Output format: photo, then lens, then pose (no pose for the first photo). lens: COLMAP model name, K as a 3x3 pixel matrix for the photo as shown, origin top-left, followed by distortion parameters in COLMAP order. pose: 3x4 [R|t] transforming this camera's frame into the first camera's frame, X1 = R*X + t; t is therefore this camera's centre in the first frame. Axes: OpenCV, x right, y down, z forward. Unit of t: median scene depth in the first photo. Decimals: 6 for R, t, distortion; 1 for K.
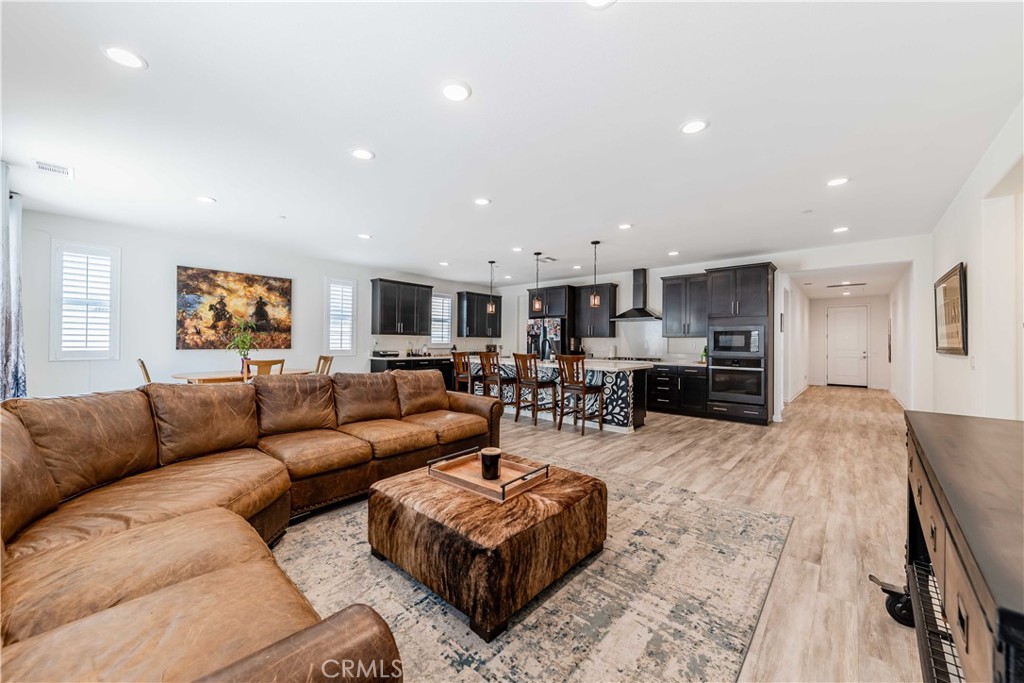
lens RADIAL K [[390.2, 0, 506.8], [0, 390.2, 341.8], [0, 0, 1]] dist [0.001201, -0.000009]
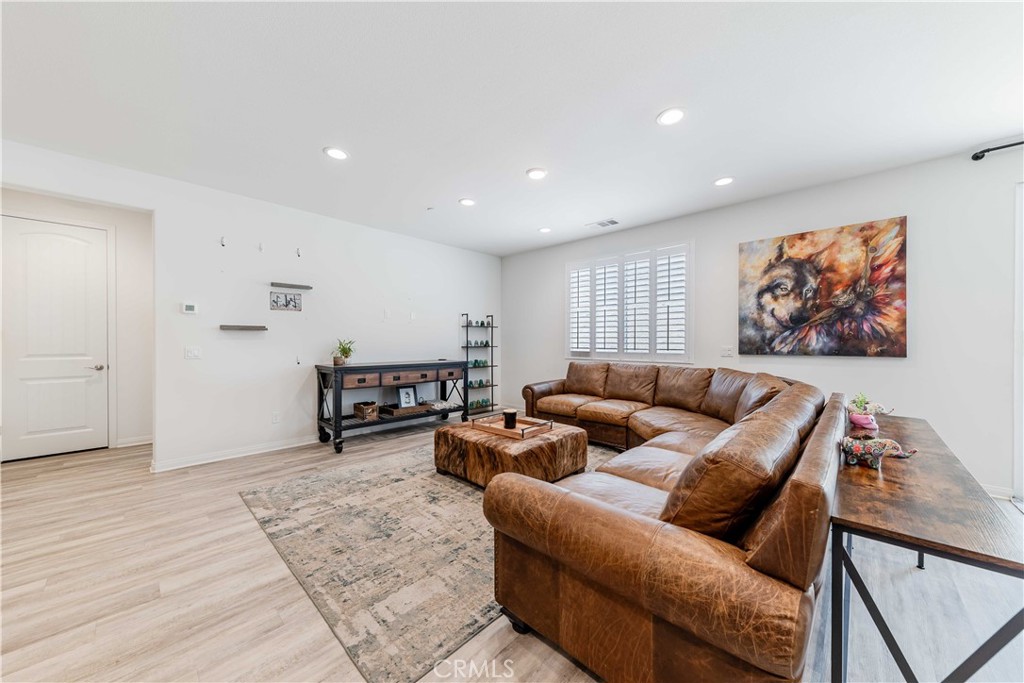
lens RADIAL K [[355.5, 0, 502.3], [0, 355.5, 343.6], [0, 0, 1]] dist [0.007928, -0.004181]
pose [[-0.999288, -0.013488, 0.035232, -0.023822], [-0.013485, 0.999909, 0.000310, 0.005338], [-0.035233, -0.000165, -0.999379, 0.885639]]
